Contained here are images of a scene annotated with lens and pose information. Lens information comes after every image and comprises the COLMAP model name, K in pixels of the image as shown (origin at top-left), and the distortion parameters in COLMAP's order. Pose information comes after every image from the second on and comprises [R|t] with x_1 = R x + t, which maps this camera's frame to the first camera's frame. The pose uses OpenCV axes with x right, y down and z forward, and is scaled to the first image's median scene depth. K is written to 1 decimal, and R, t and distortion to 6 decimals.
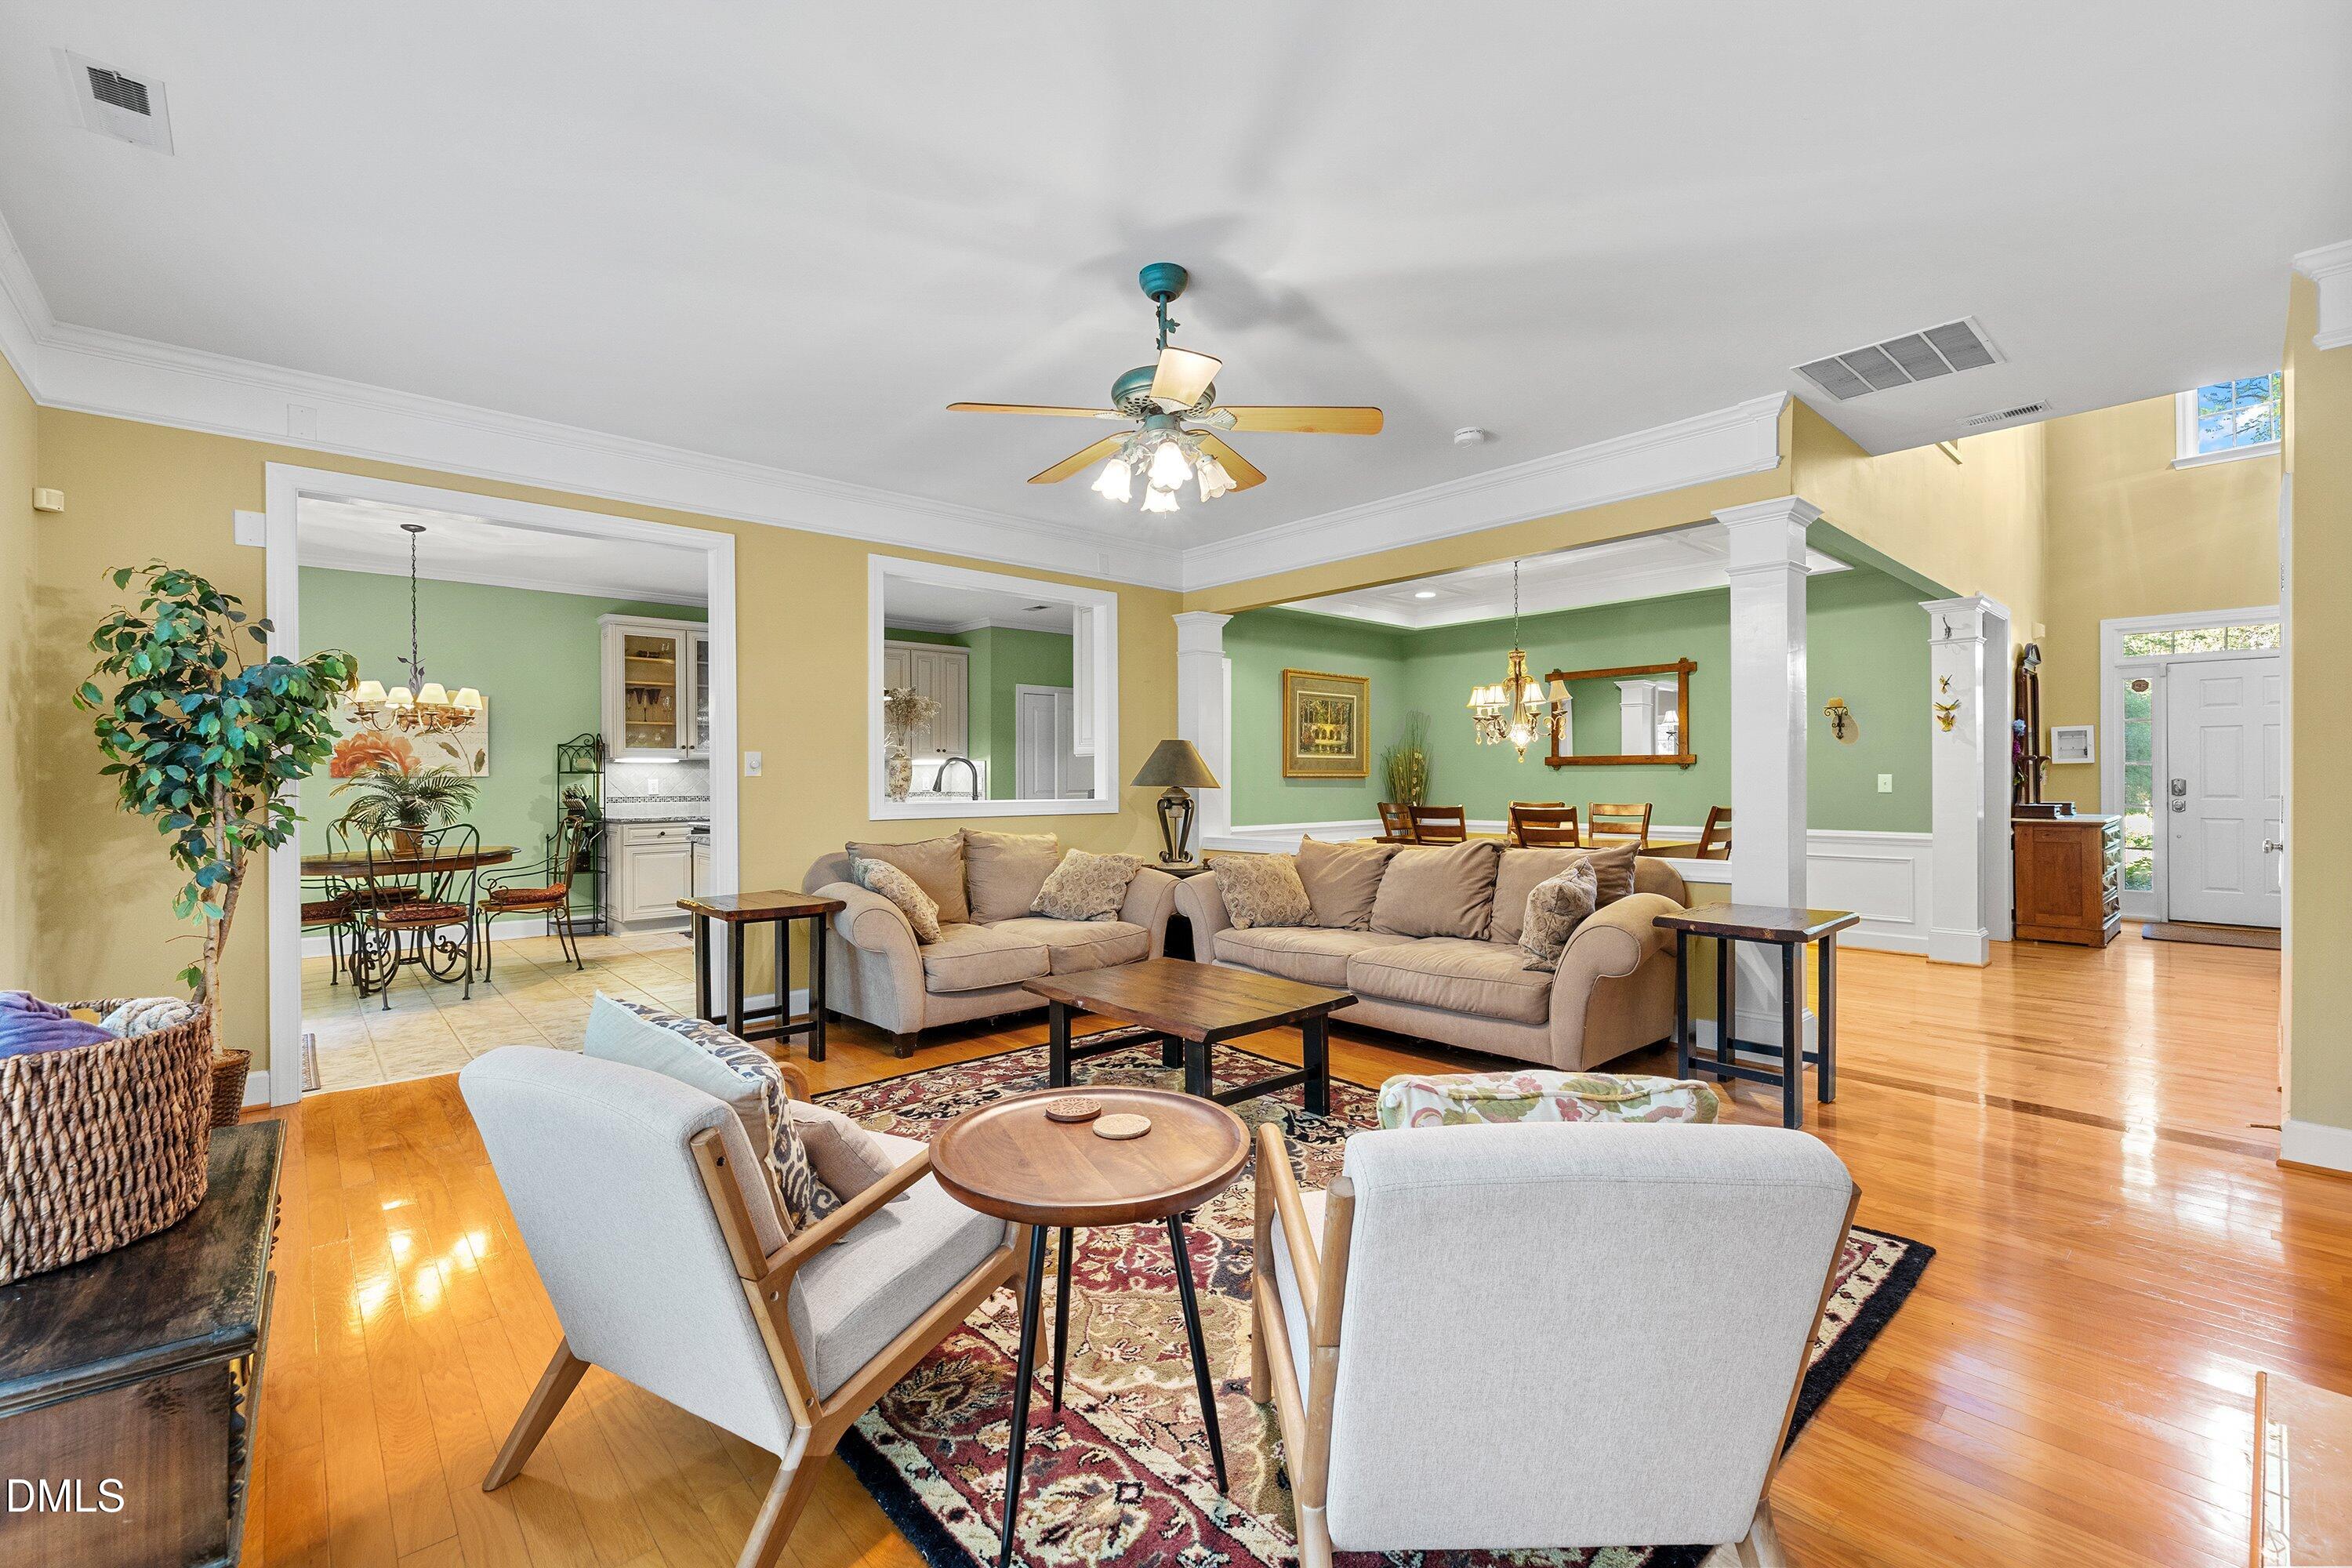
lens RADIAL K [[997.4, 0, 1175.2], [0, 997.4, 778.1], [0, 0, 1]] dist [0.002814, 0.000079]
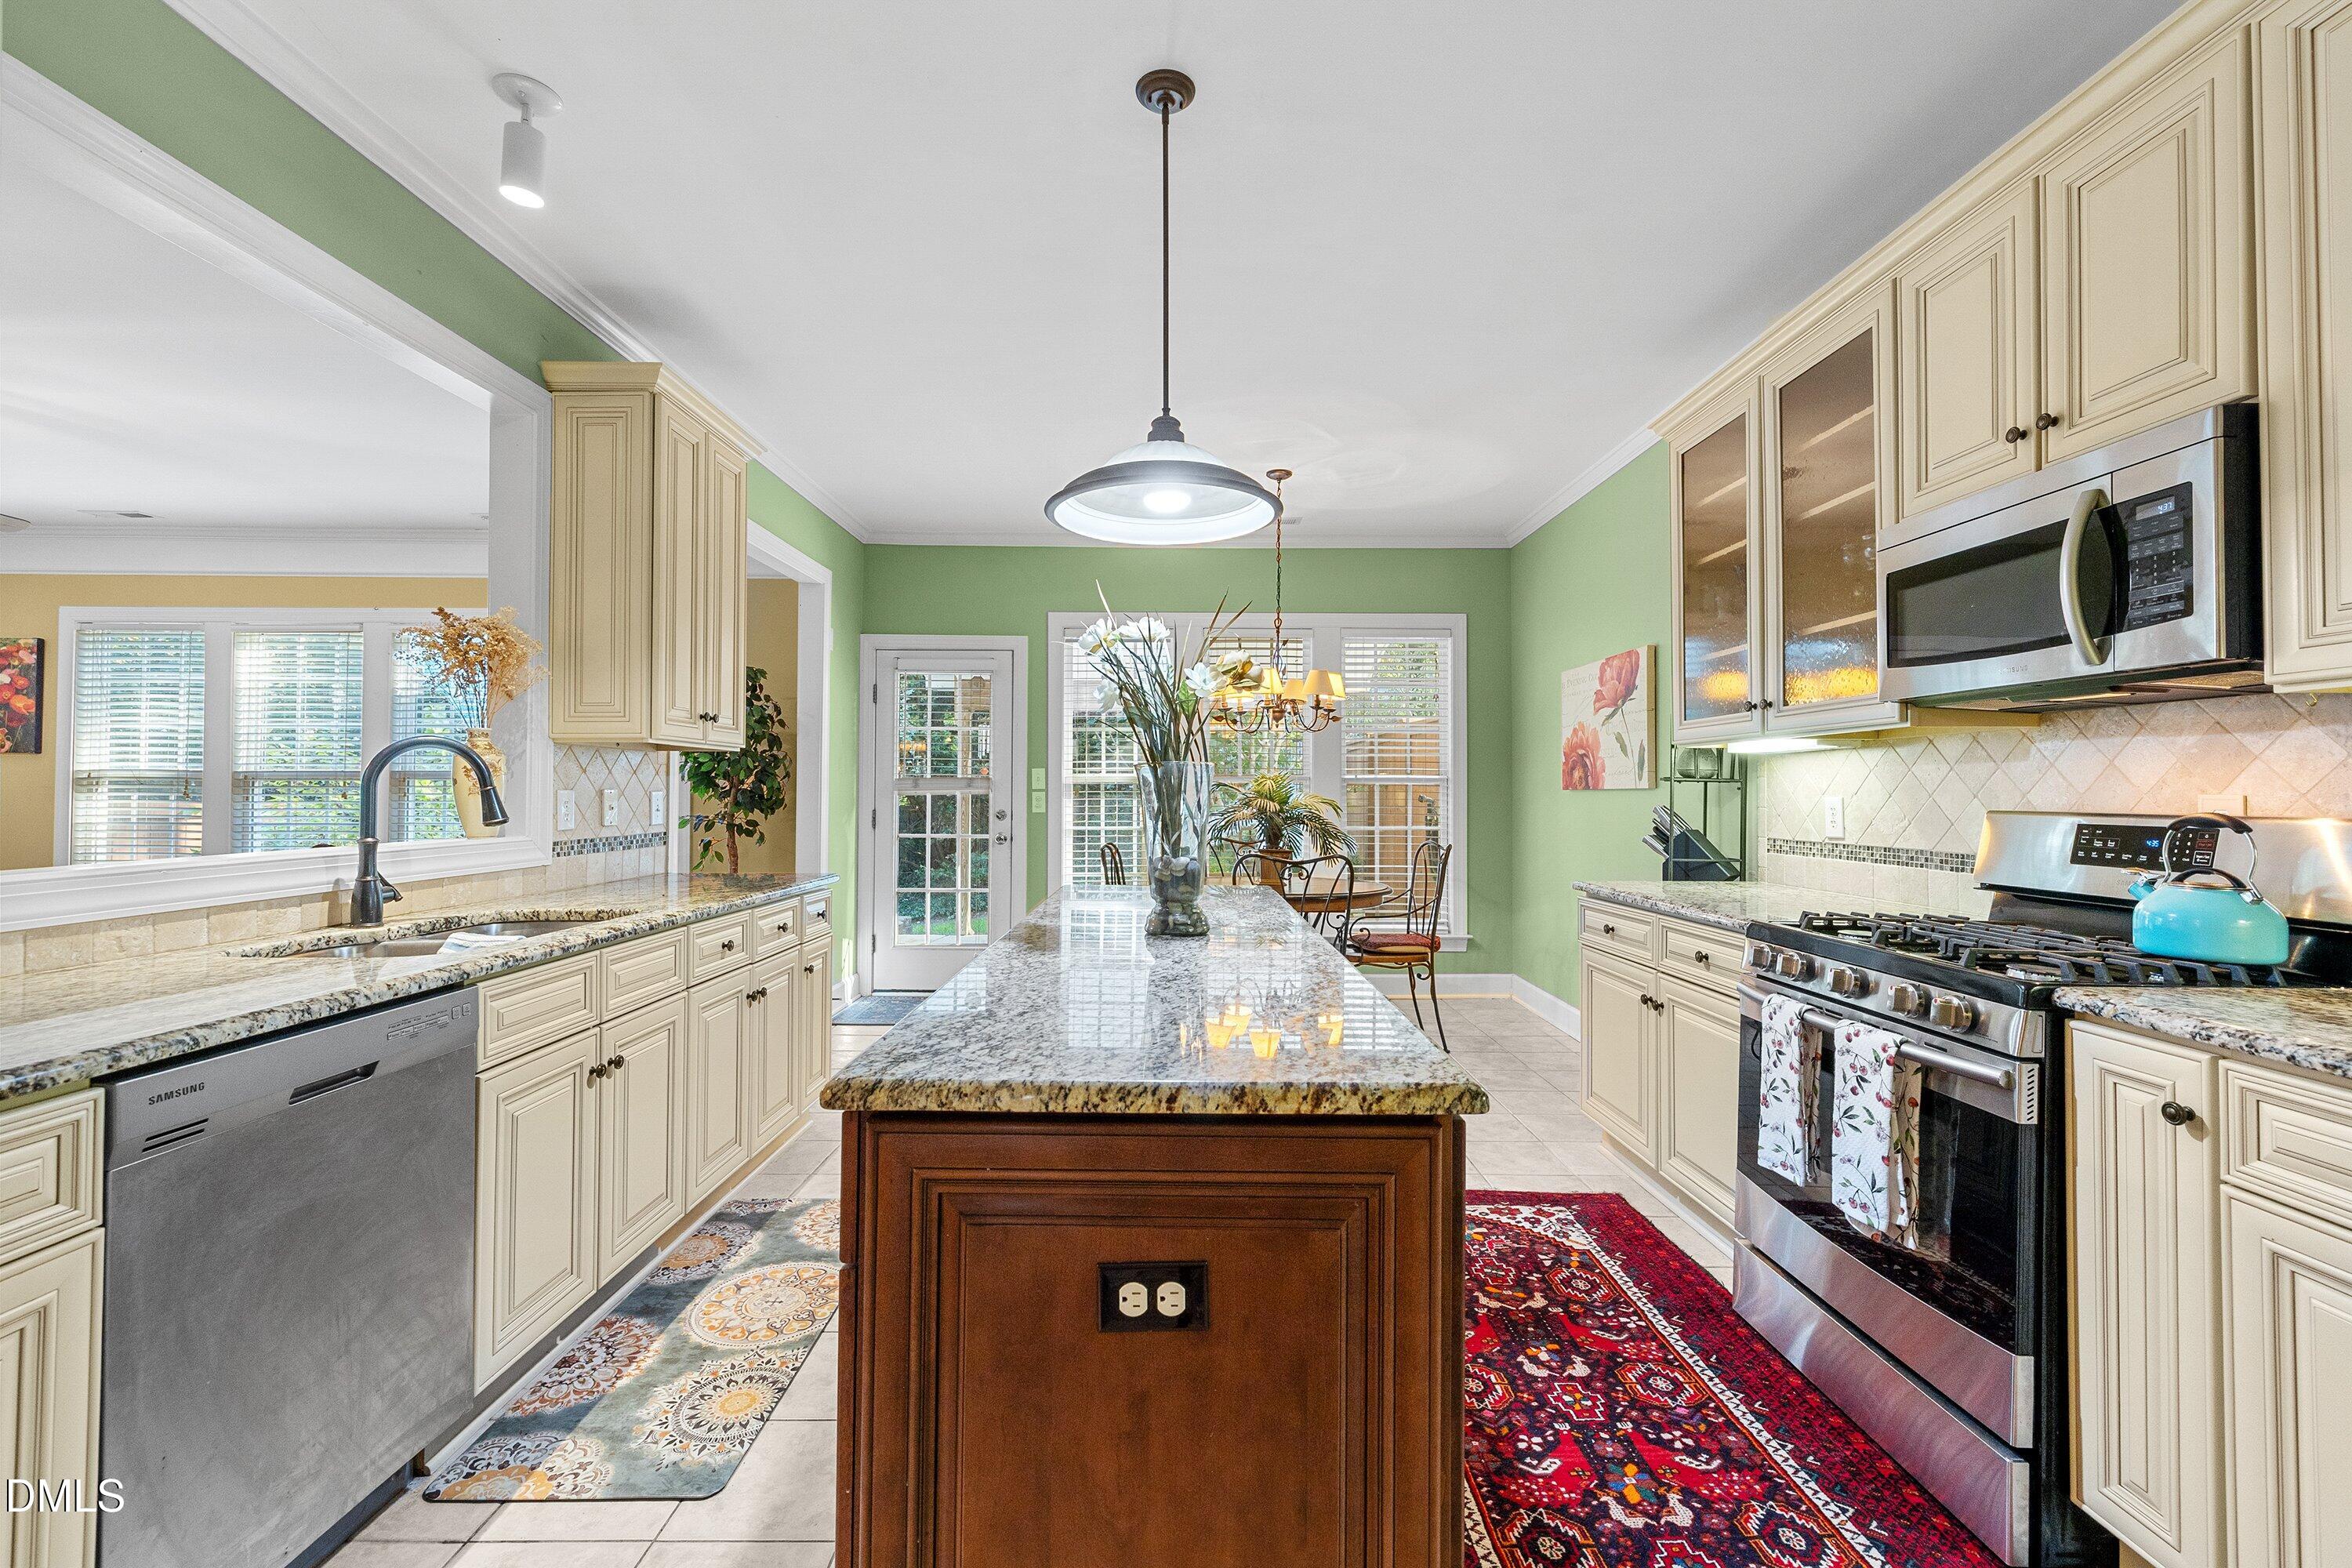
lens RADIAL K [[982.5, 0, 1180.6], [0, 982.5, 771.5], [0, 0, 1]] dist [0.000502, 0.000367]
pose [[-0.665607, -0.013945, -0.746172, -0.121249], [-0.002215, 0.999858, -0.016711, -0.001645], [0.746299, -0.009470, -0.665543, 1.375178]]
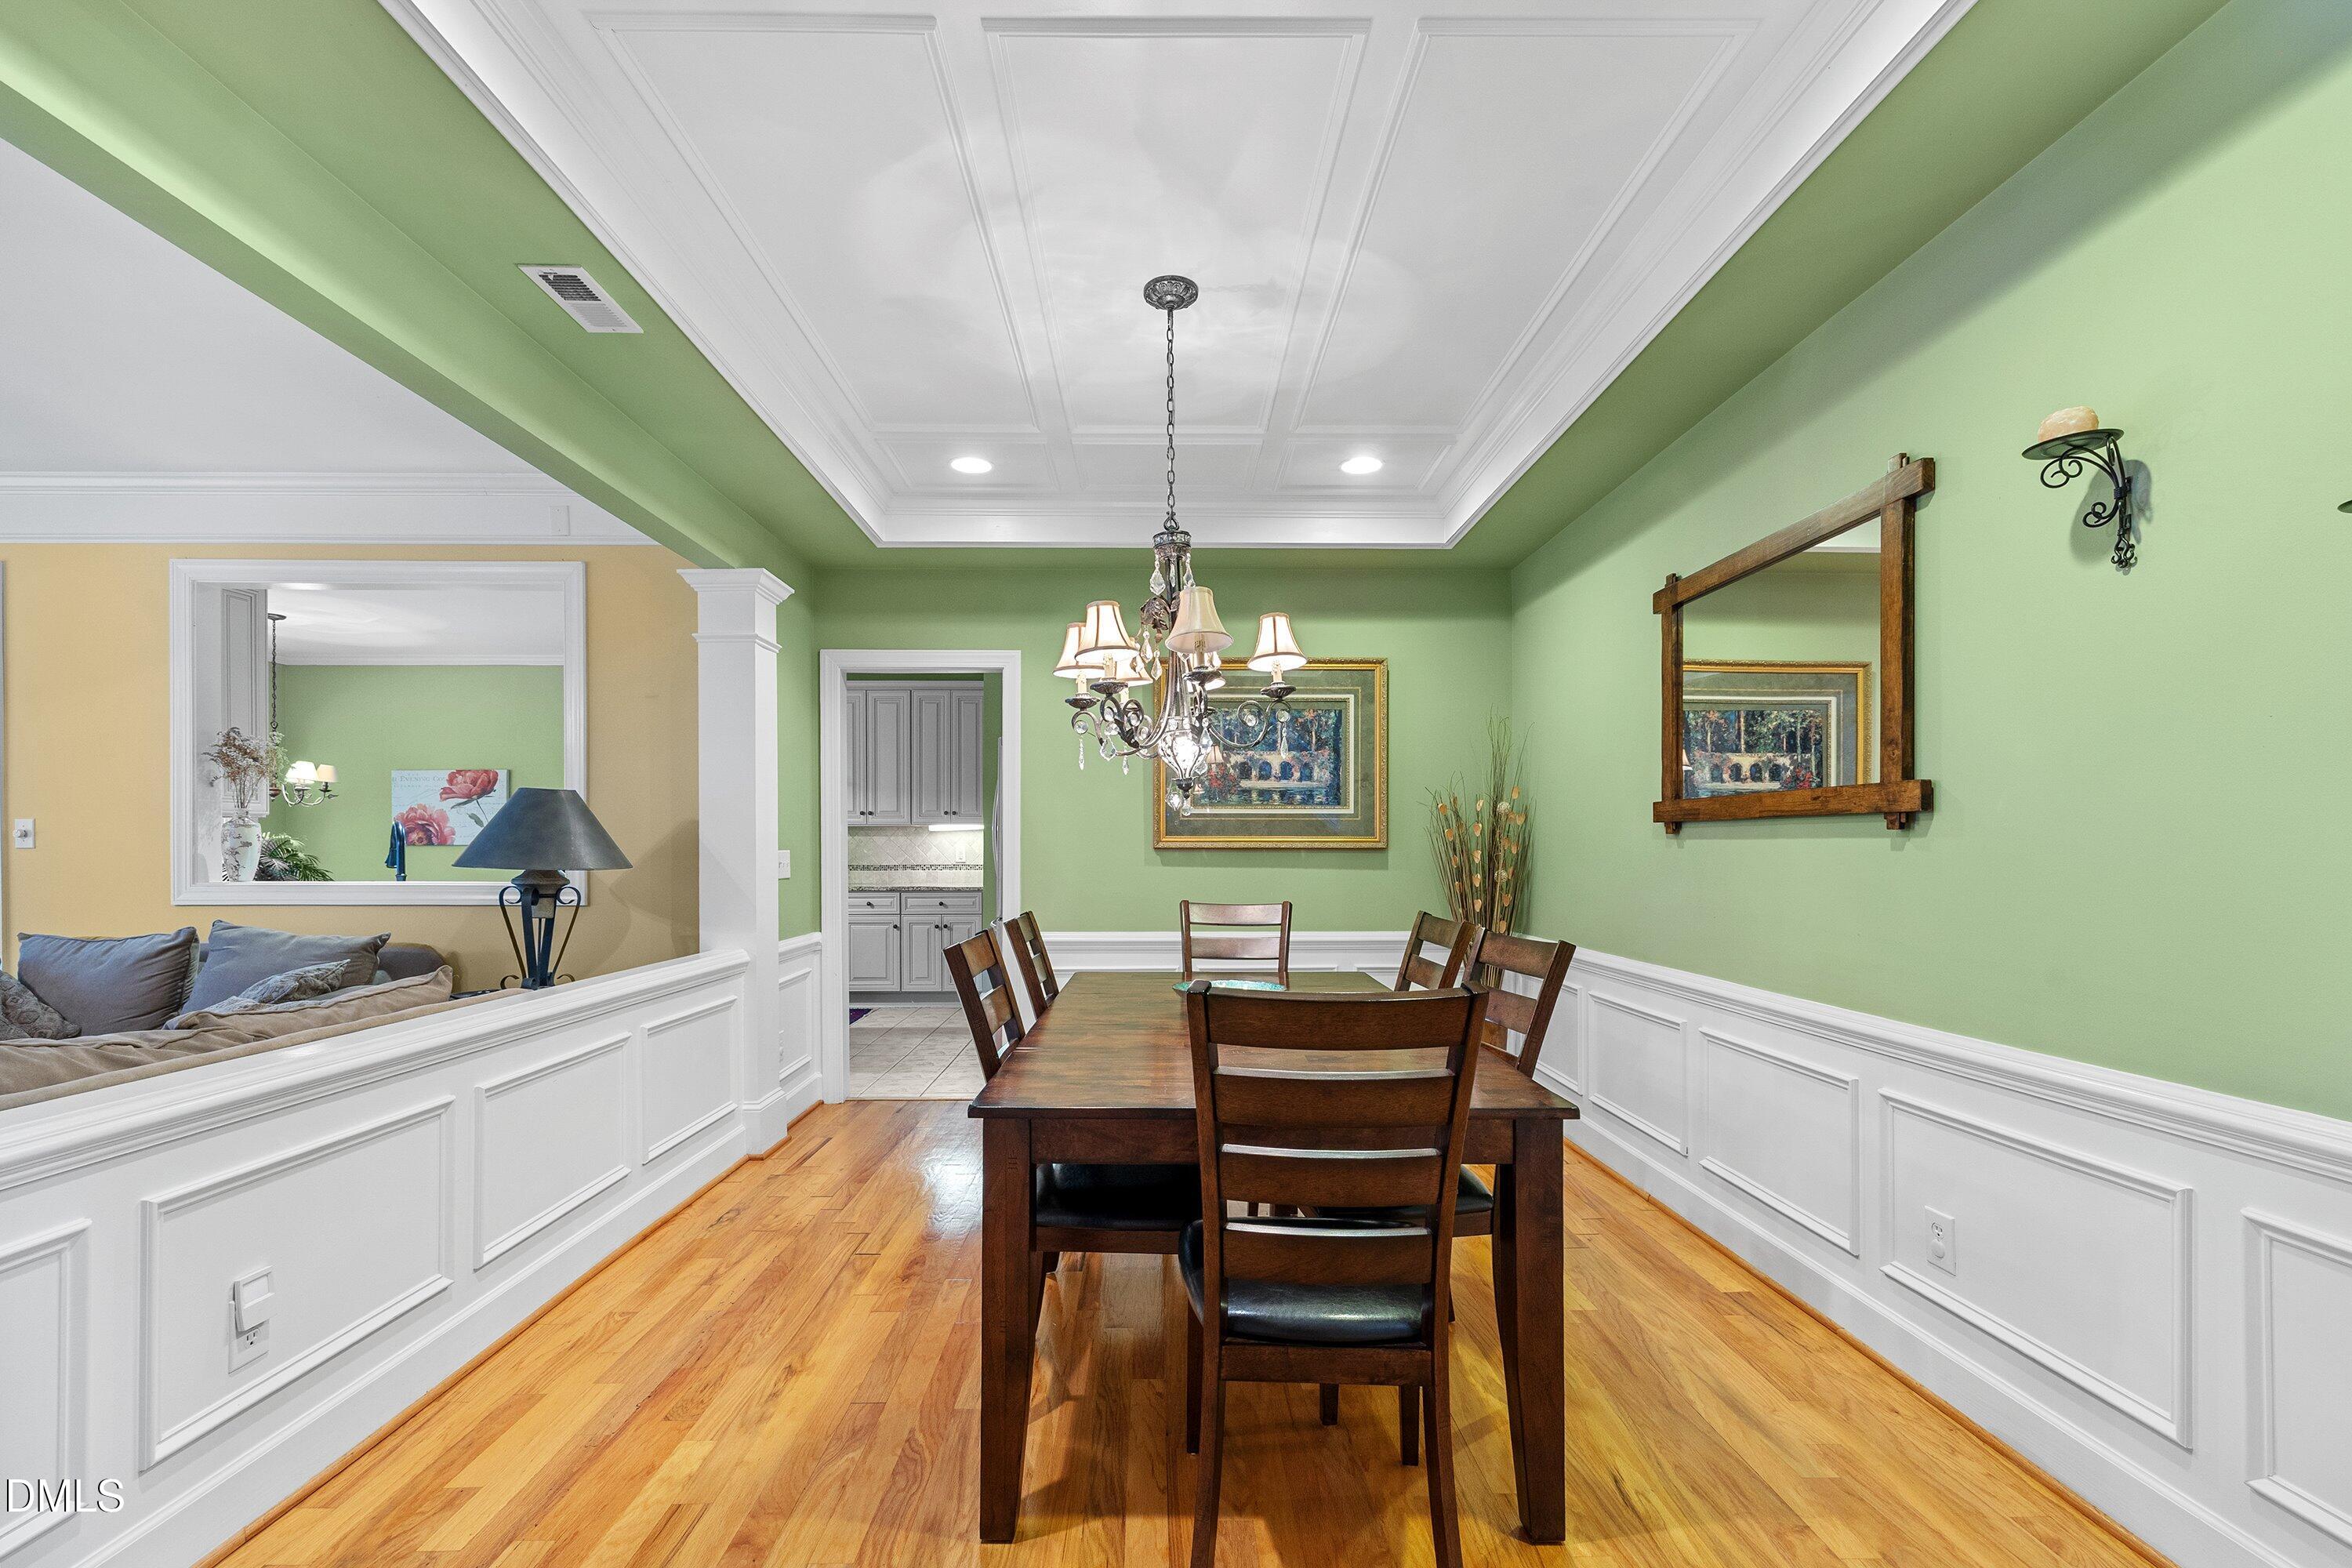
lens RADIAL K [[997.4, 0, 1175.2], [0, 997.4, 778.1], [0, 0, 1]] dist [0.002814, 0.000079]
pose [[0.754878, -0.040589, -0.654608, 0.651172], [-0.002694, 0.997883, -0.064980, -0.005589], [0.655859, 0.050816, 0.753171, 0.772350]]
